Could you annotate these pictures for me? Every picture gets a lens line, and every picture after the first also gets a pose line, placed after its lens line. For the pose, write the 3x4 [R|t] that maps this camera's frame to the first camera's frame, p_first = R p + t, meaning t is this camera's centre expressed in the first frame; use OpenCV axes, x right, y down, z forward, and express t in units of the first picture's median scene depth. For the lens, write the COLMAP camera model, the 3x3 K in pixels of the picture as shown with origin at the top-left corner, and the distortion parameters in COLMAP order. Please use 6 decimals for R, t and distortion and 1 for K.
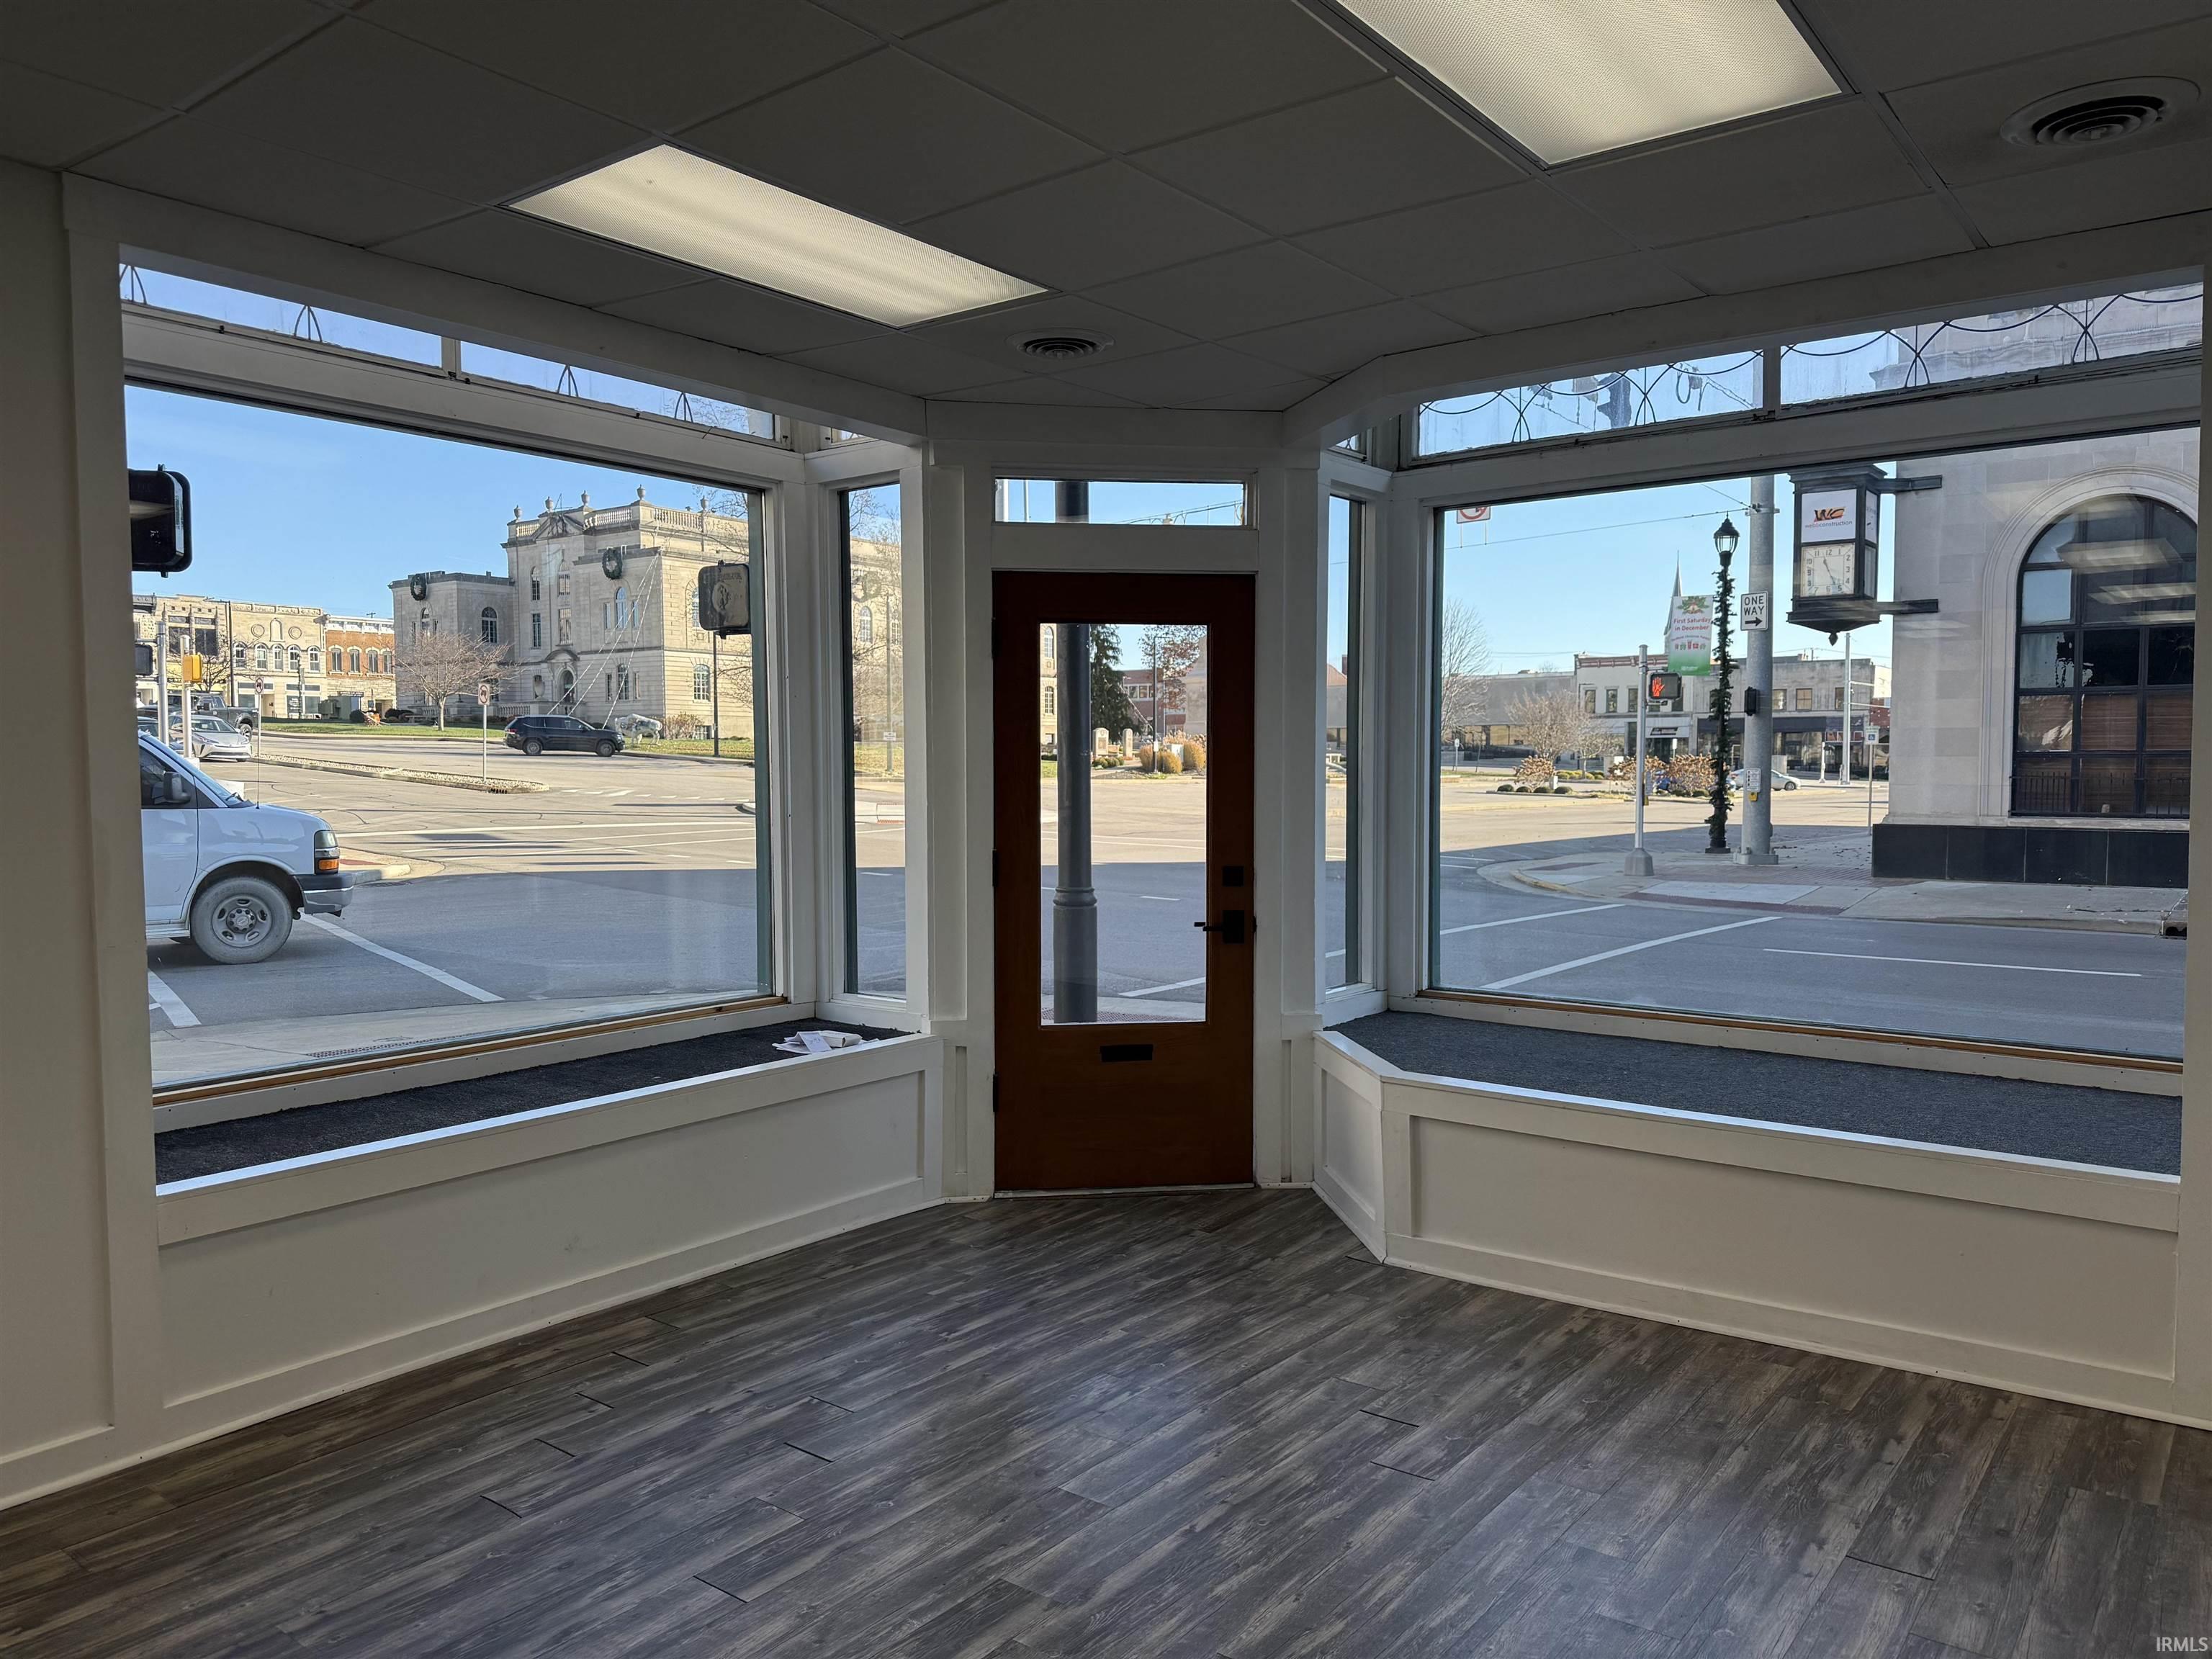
lens RADIAL K [[1559.2, 0, 1100.1], [0, 1559.2, 827.1], [0, 0, 1]] dist [0.006109, -0.017241]
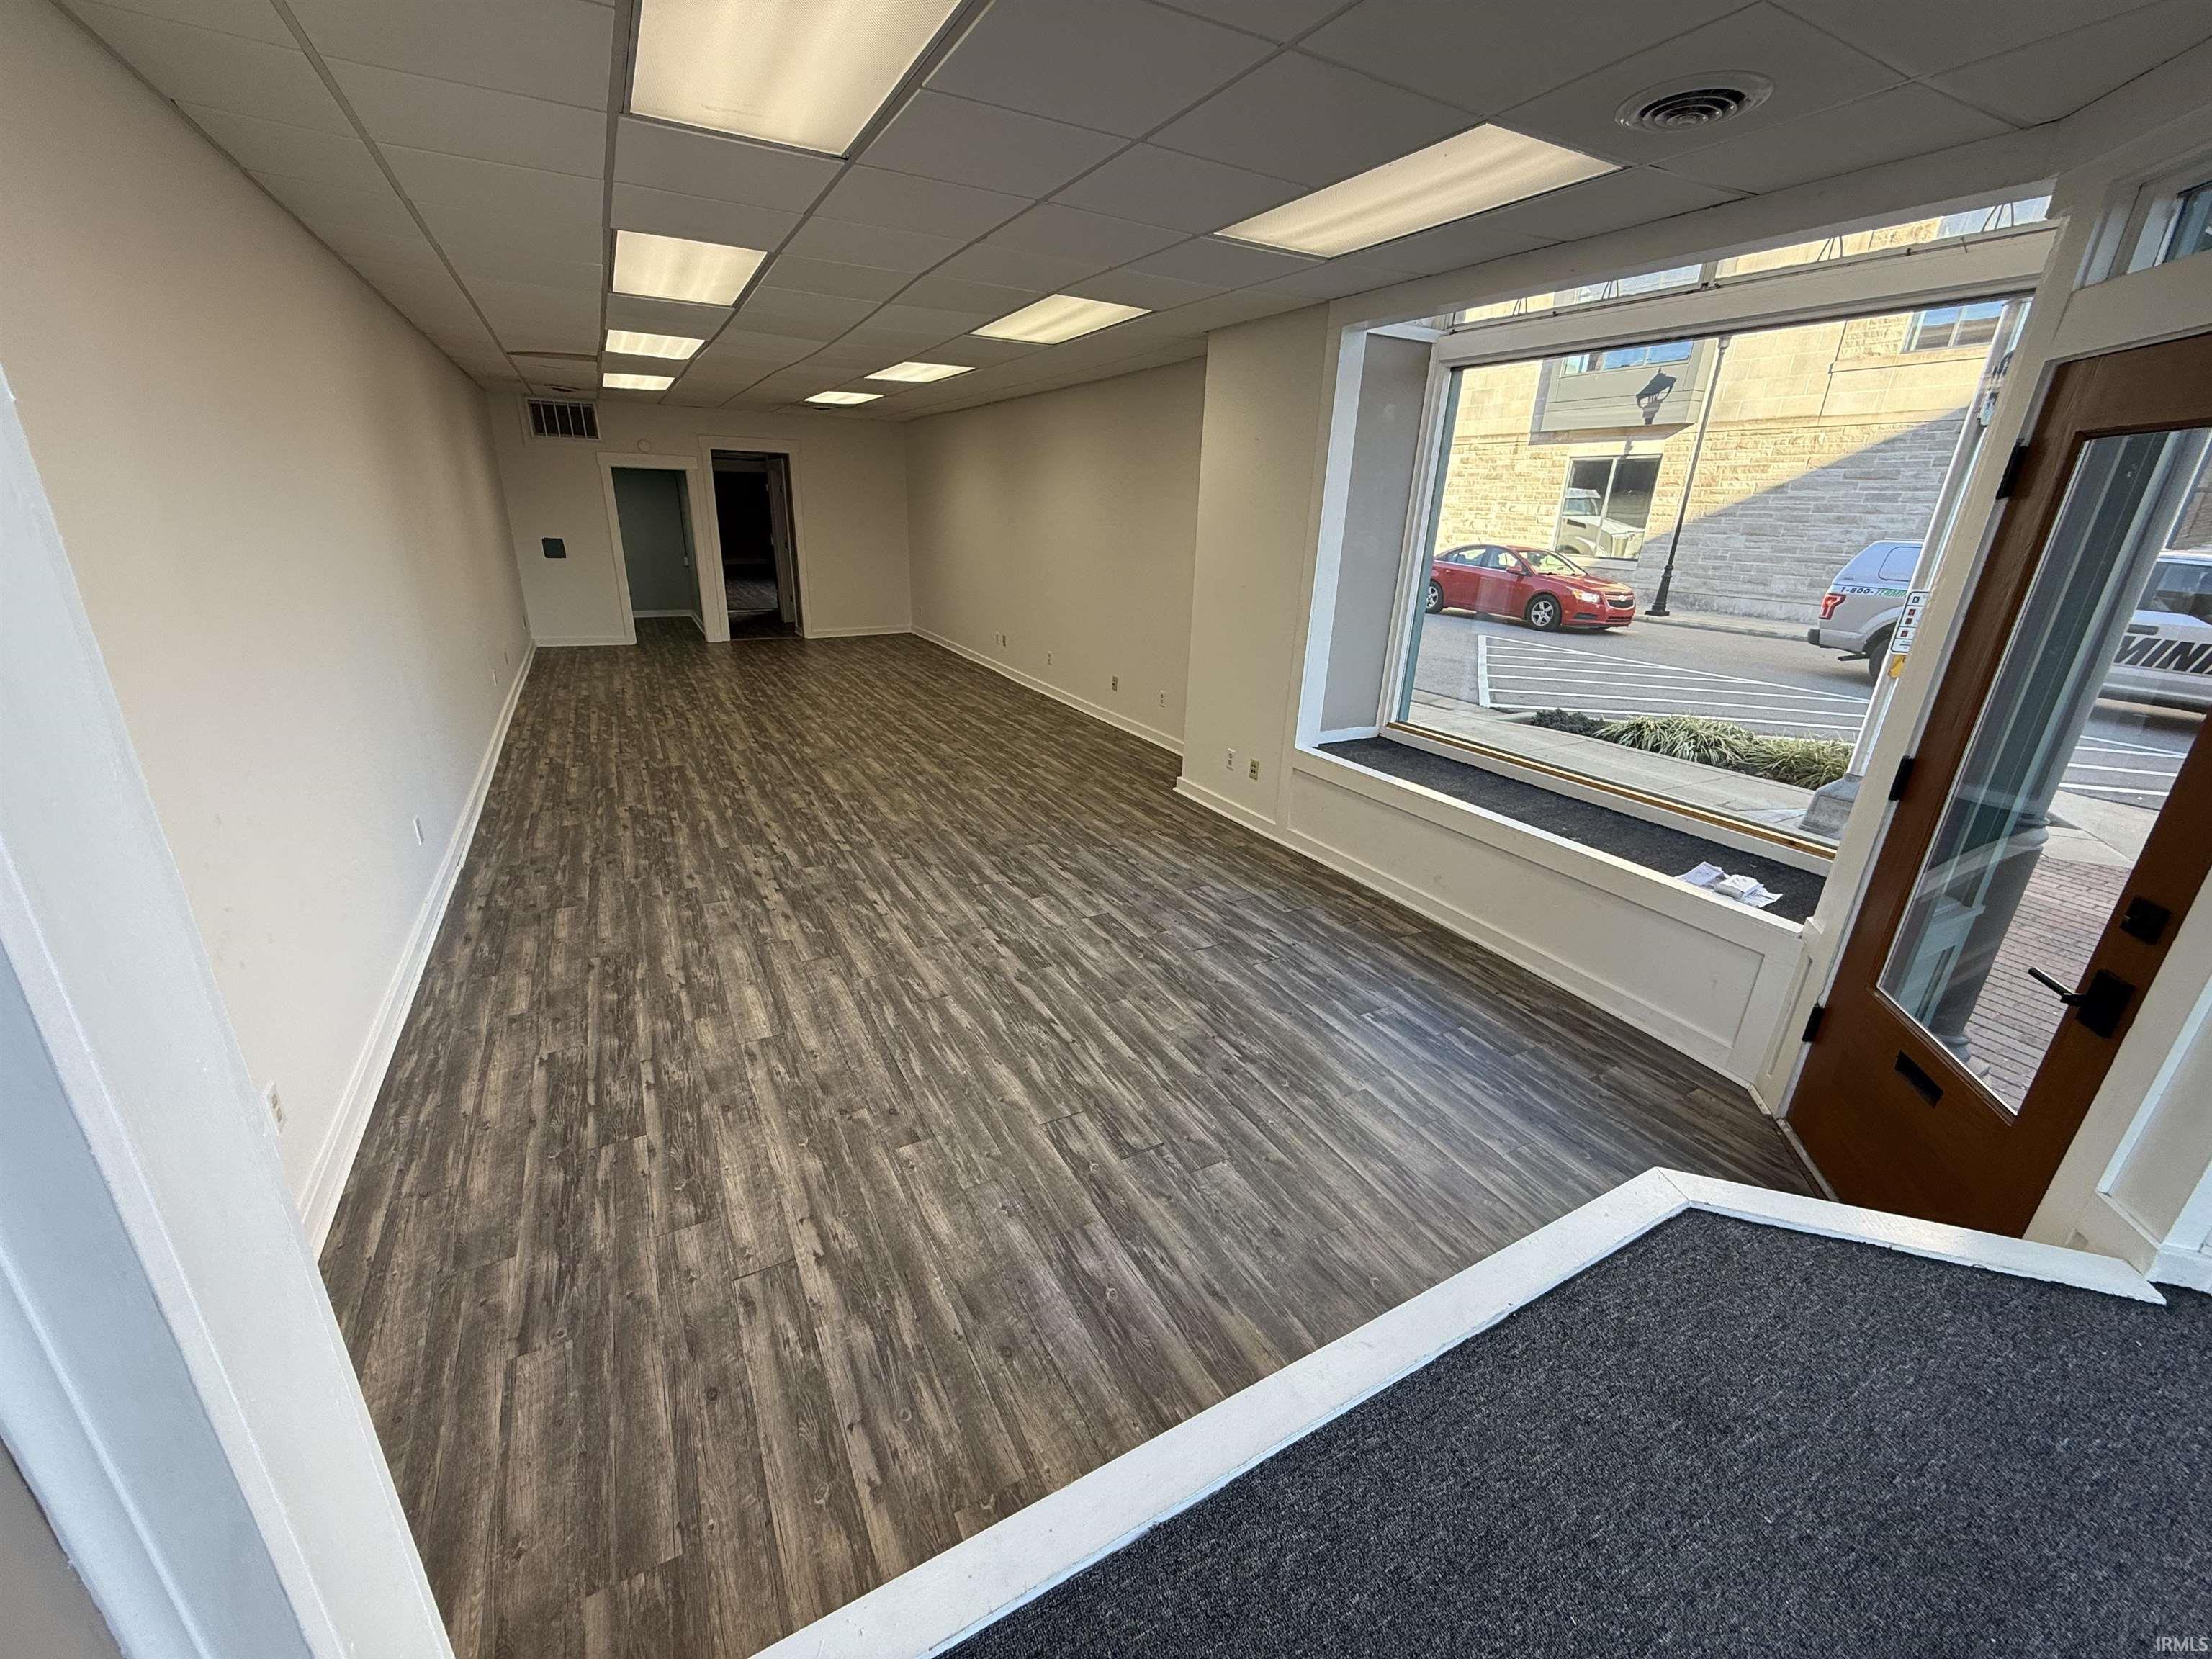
lens RADIAL K [[876.7, 0, 1098.6], [0, 876.7, 830.5], [0, 0, 1]] dist [-0.004343, -0.000297]
pose [[-0.399838, 0.311628, -0.861985, 0.786552], [-0.073660, 0.926463, 0.369107, -0.138652], [0.913621, 0.211077, -0.347481, 1.235240]]
